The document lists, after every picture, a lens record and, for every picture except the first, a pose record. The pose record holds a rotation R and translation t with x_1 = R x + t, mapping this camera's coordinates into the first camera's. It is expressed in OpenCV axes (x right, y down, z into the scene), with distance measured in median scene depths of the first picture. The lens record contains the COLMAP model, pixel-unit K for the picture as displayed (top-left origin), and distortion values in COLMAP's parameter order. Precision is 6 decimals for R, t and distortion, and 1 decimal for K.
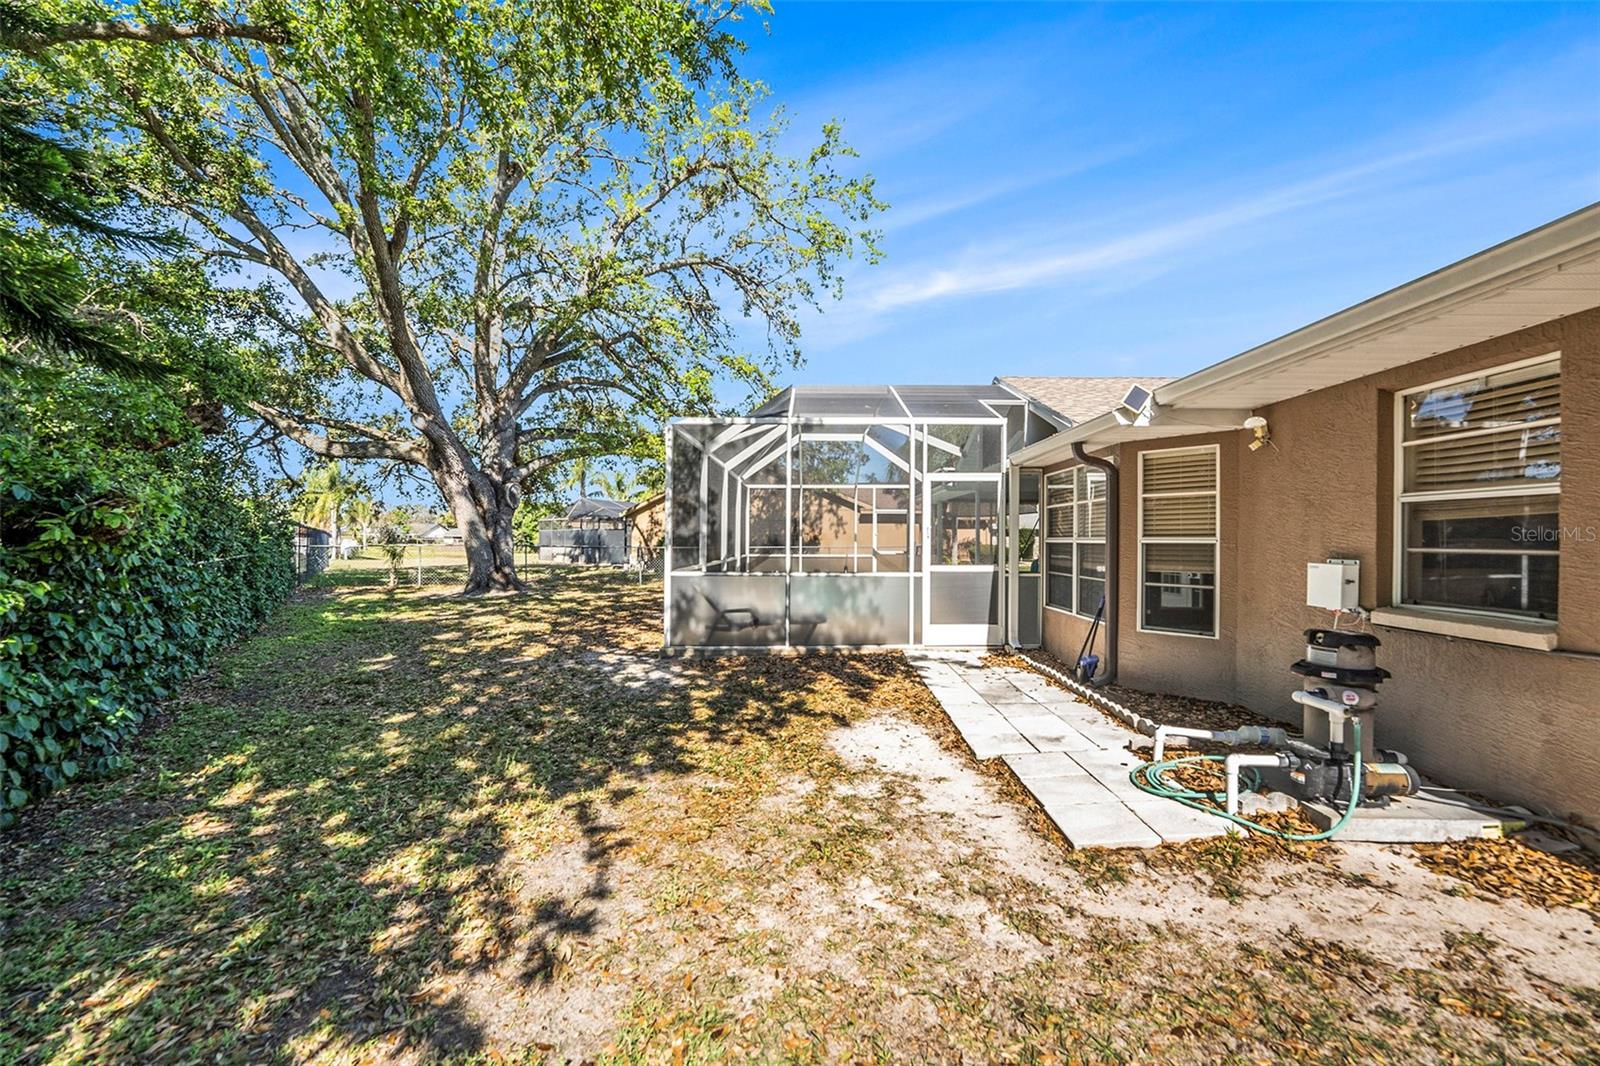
lens RADIAL K [[661.4, 0, 801.1], [0, 661.4, 534.9], [0, 0, 1]] dist [-0.007742, -0.002183]
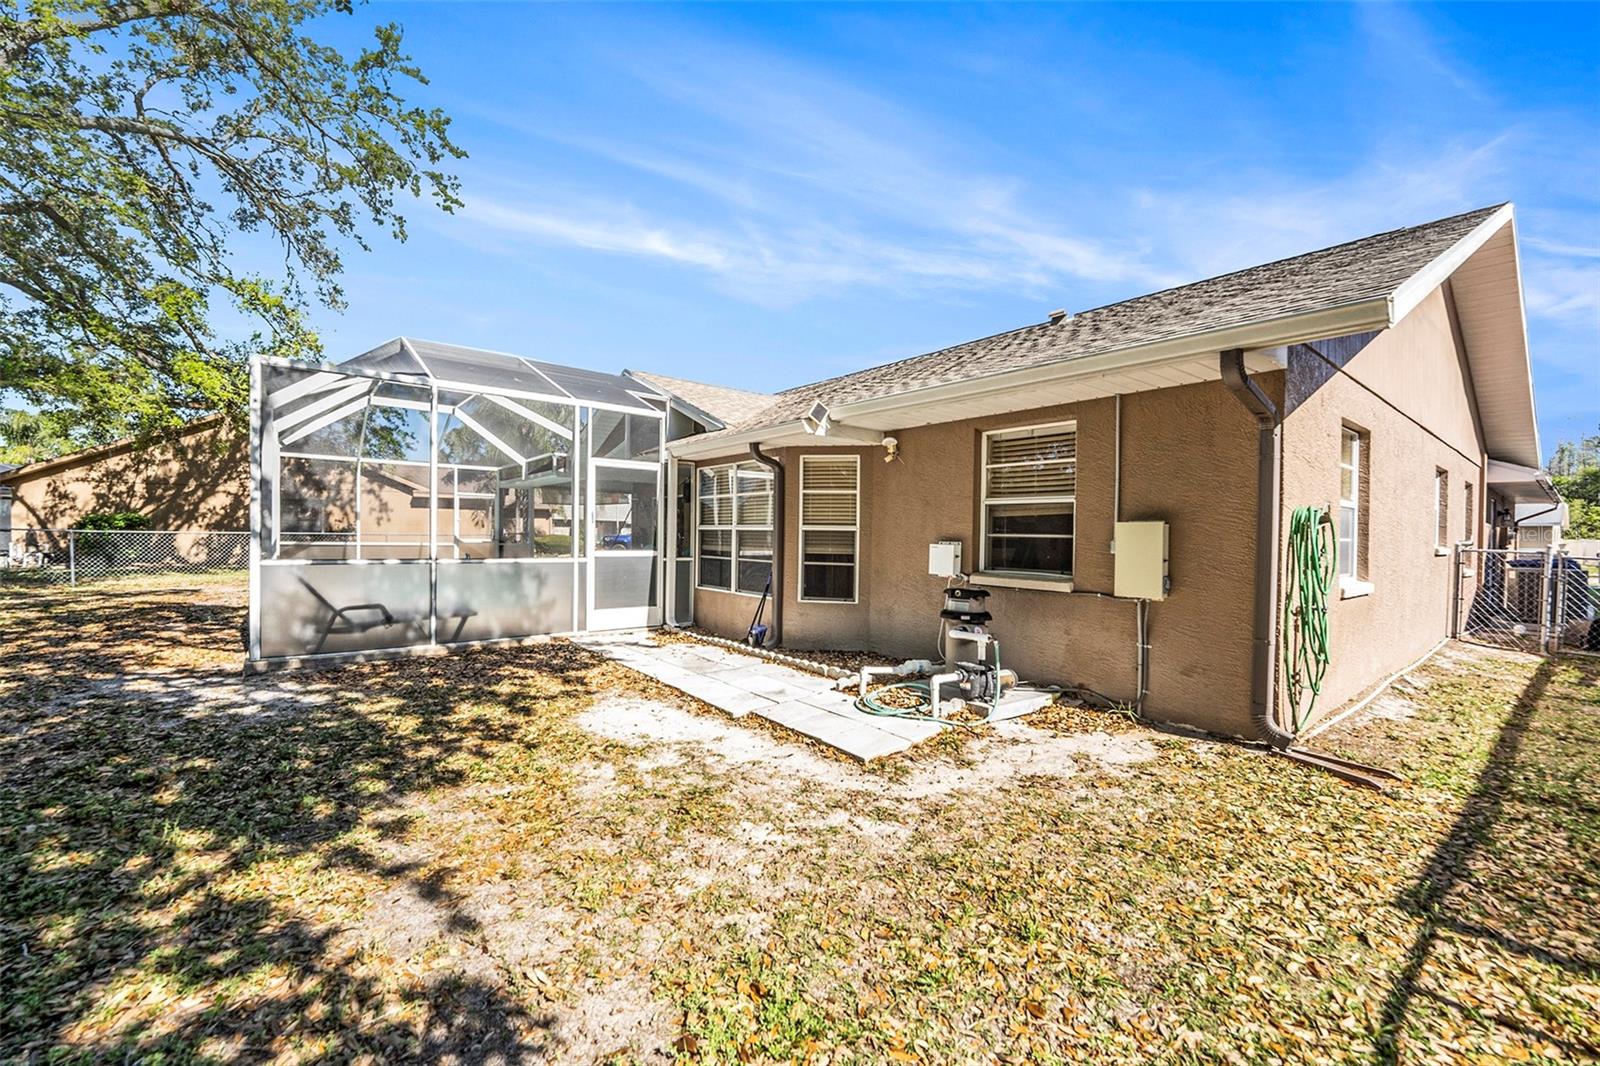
lens RADIAL K [[661.4, 0, 801.7], [0, 661.4, 535.3], [0, 0, 1]] dist [-0.007742, -0.002183]
pose [[0.776264, 0.011534, 0.630303, -0.329603], [-0.019724, 0.999787, 0.005995, 0.018964], [-0.630100, -0.017086, 0.776326, 0.055747]]
